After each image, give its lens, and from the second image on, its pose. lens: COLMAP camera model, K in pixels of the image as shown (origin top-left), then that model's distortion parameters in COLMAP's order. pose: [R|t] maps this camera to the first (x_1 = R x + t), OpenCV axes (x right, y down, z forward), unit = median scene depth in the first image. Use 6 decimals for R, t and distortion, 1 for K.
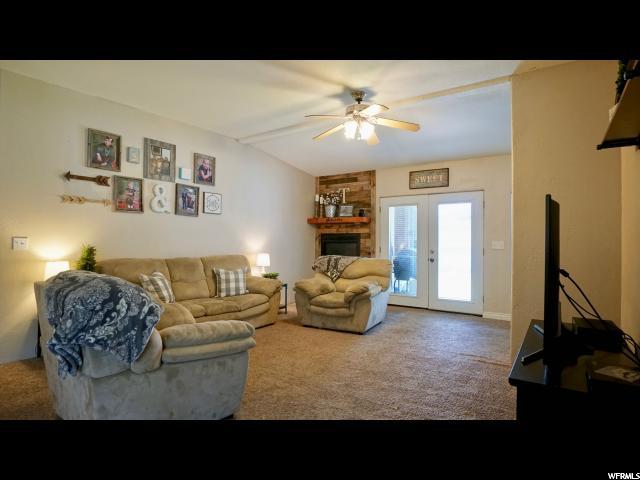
lens RADIAL K [[353.8, 0, 322.0], [0, 353.8, 238.9], [0, 0, 1]] dist [-0.026507, 0.000243]
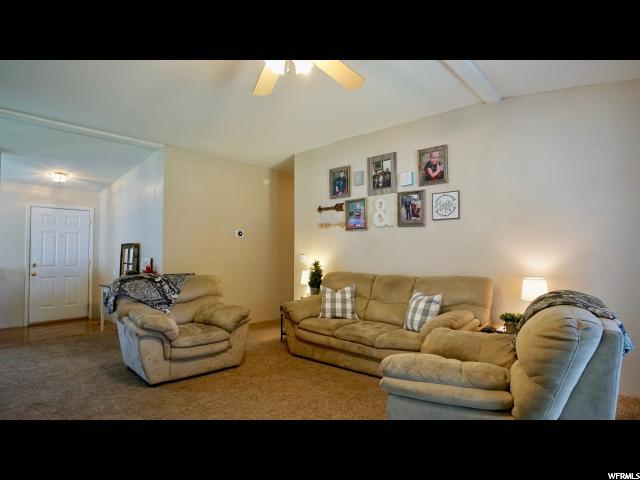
lens RADIAL K [[353.8, 0, 322.0], [0, 353.8, 238.9], [0, 0, 1]] dist [-0.026507, 0.000243]
pose [[-0.120009, -0.078399, -0.989672, 0.517085], [-0.016422, 0.996897, -0.076980, 0.034872], [0.992637, 0.007014, -0.120924, 0.950329]]
